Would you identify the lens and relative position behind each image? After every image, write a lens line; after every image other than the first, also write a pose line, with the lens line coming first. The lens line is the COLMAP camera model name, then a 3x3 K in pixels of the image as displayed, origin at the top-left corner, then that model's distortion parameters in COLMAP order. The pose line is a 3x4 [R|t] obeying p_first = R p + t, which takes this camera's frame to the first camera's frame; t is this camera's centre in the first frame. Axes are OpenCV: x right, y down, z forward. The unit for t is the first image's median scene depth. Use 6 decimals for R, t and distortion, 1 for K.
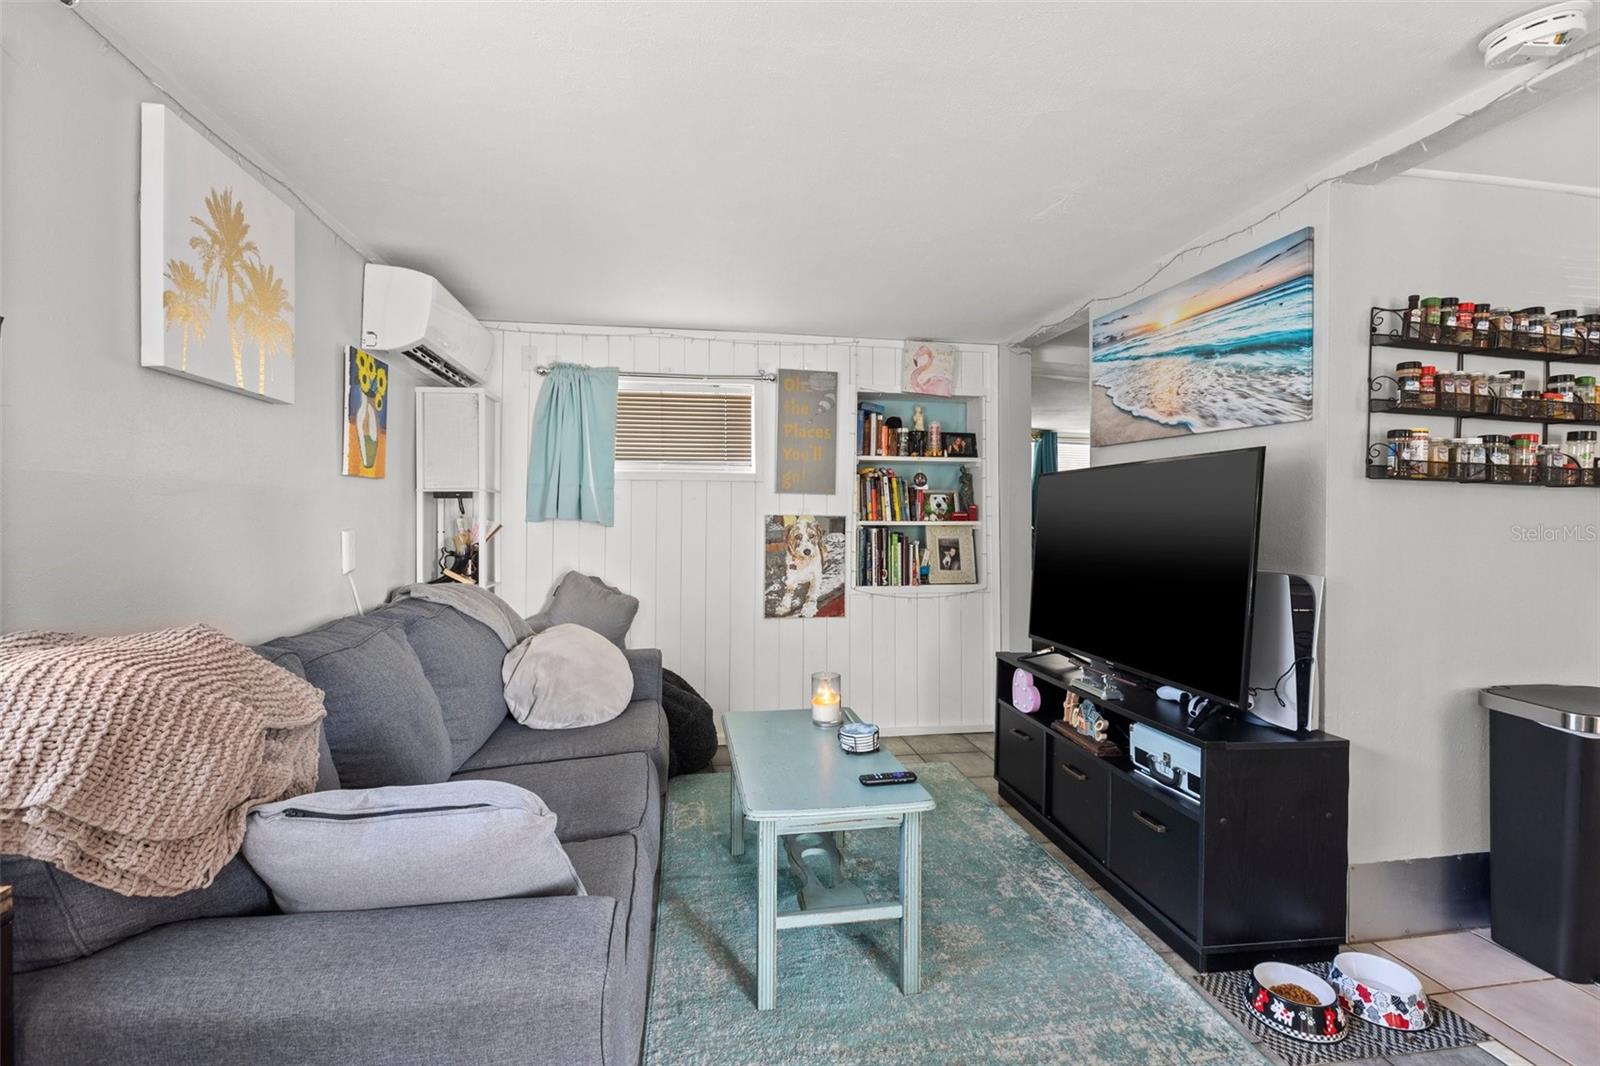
lens RADIAL K [[729.7, 0, 804.2], [0, 729.7, 514.7], [0, 0, 1]] dist [-0.000718, -0.000270]
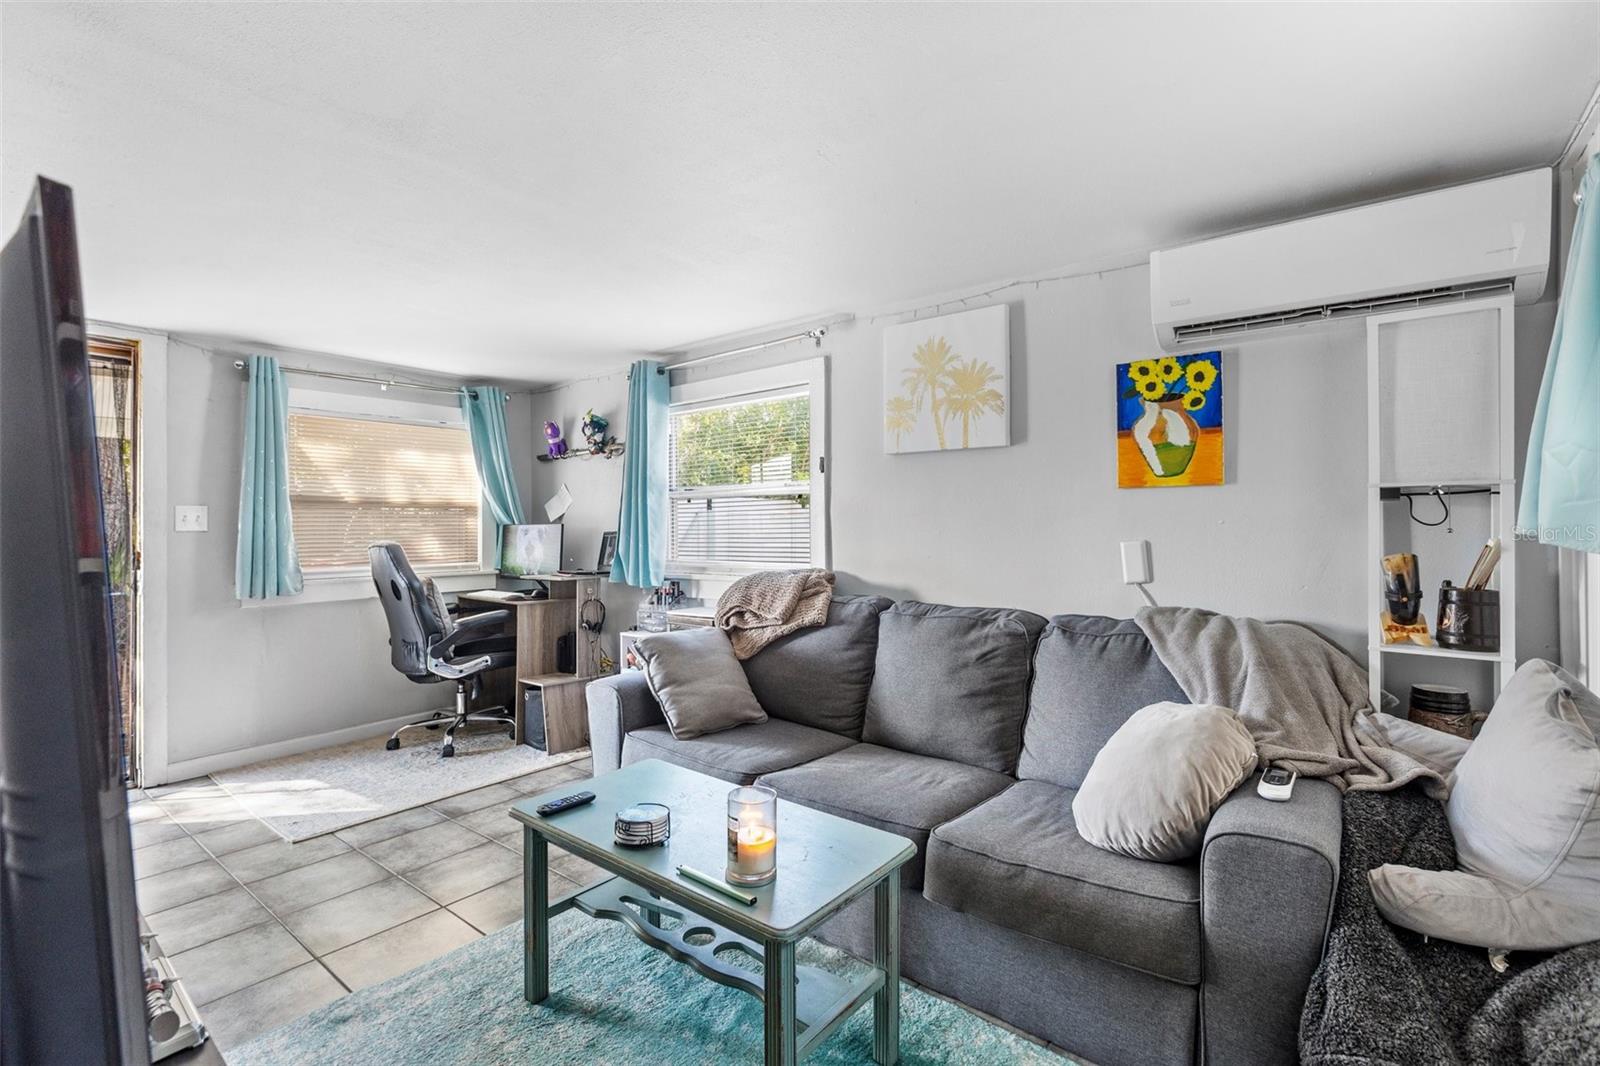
lens RADIAL K [[720.9, 0, 802.6], [0, 720.9, 520.3], [0, 0, 1]] dist [0.014086, 0.000085]
pose [[-0.743129, -0.008973, -0.669088, 0.260346], [-0.001574, 0.999931, -0.011662, 0.003035], [0.669147, -0.007613, -0.743091, 0.941937]]
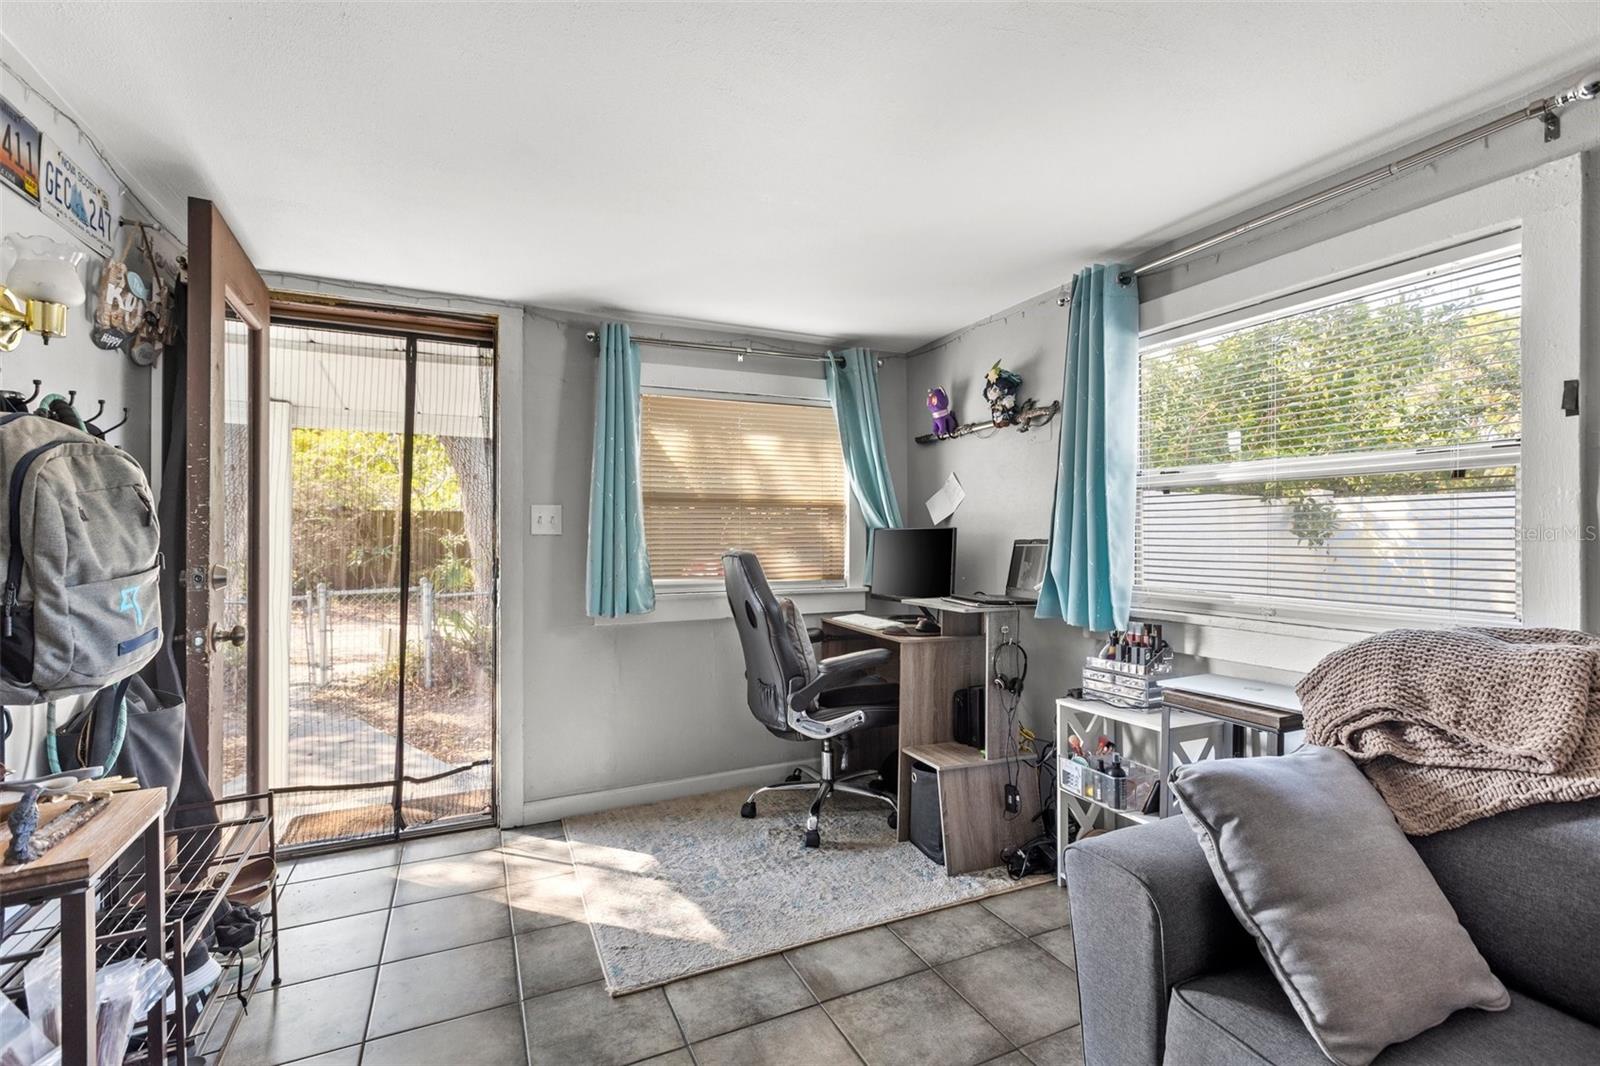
lens RADIAL K [[703.1, 0, 800.0], [0, 703.1, 533.0], [0, 0, 1]] dist [-0.000307, -0.000056]
pose [[-0.962973, -0.007778, -0.269487, 0.160280], [-0.008767, 0.999959, 0.002464, 0.001345], [0.269457, 0.004735, -0.963001, 0.556557]]
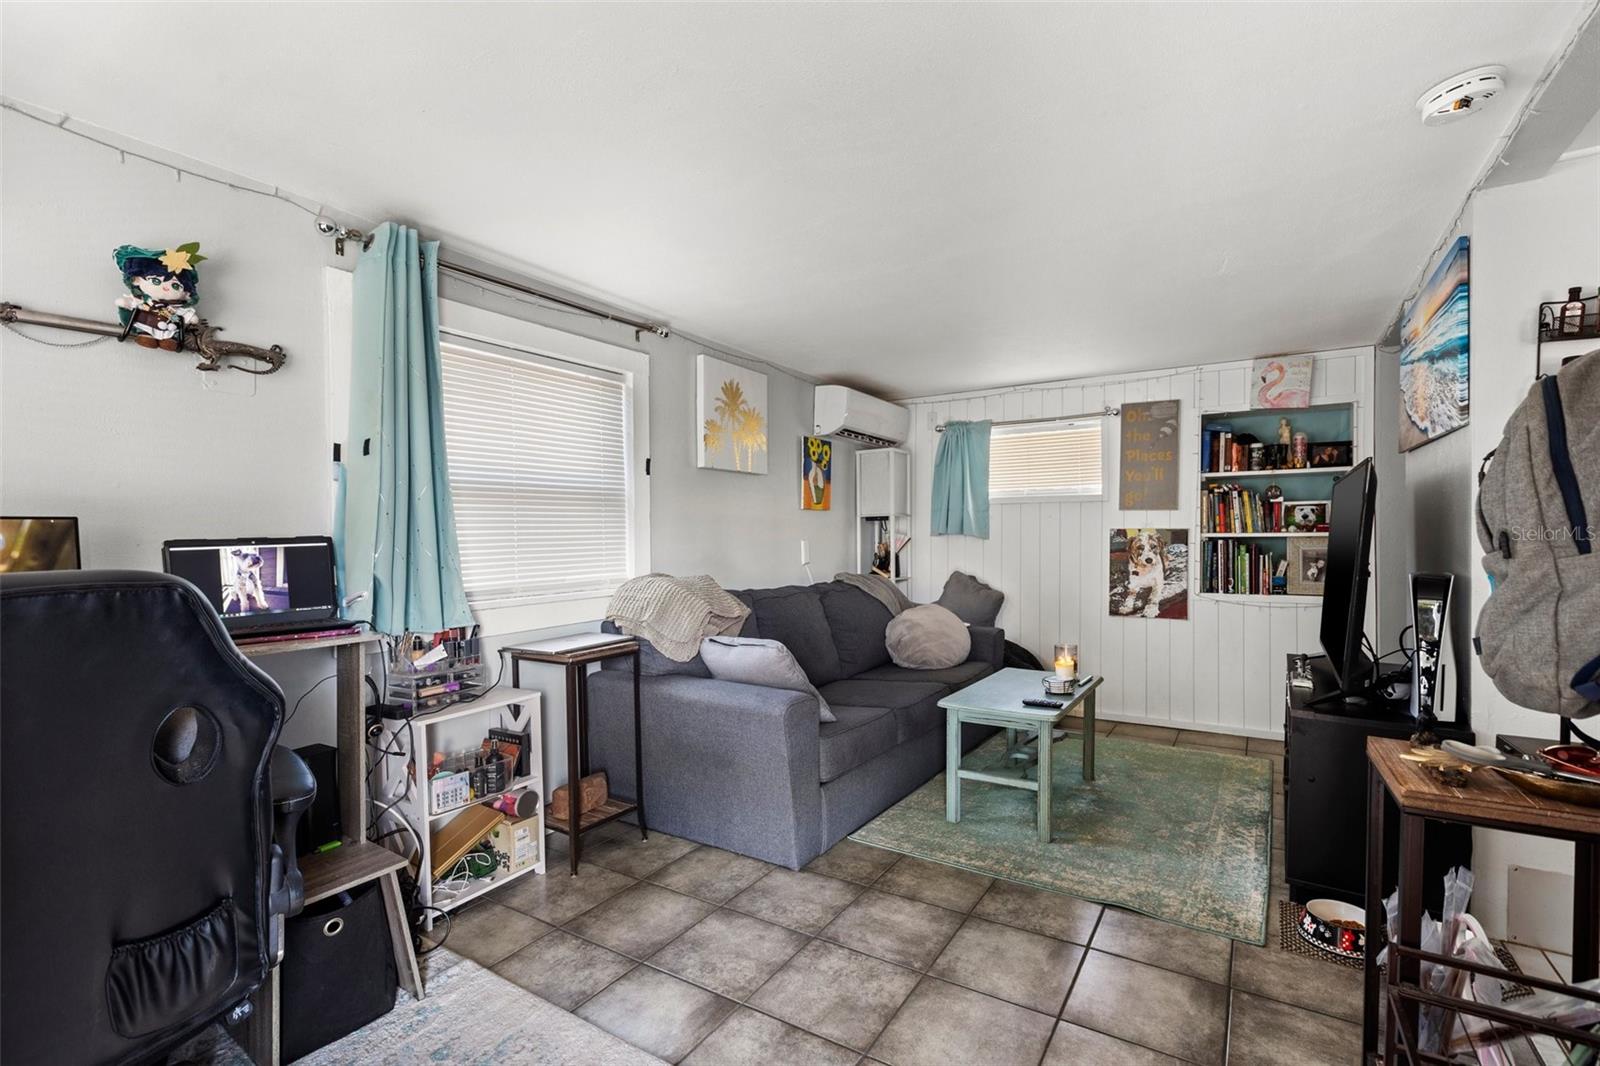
lens RADIAL K [[726.6, 0, 816.7], [0, 726.6, 537.7], [0, 0, 1]] dist [0.000614, 0.000281]
pose [[0.749335, -0.007697, -0.662146, 0.369645], [0.009266, 0.999956, -0.001138, 0.011719], [0.662126, -0.005283, 0.749374, -0.200545]]
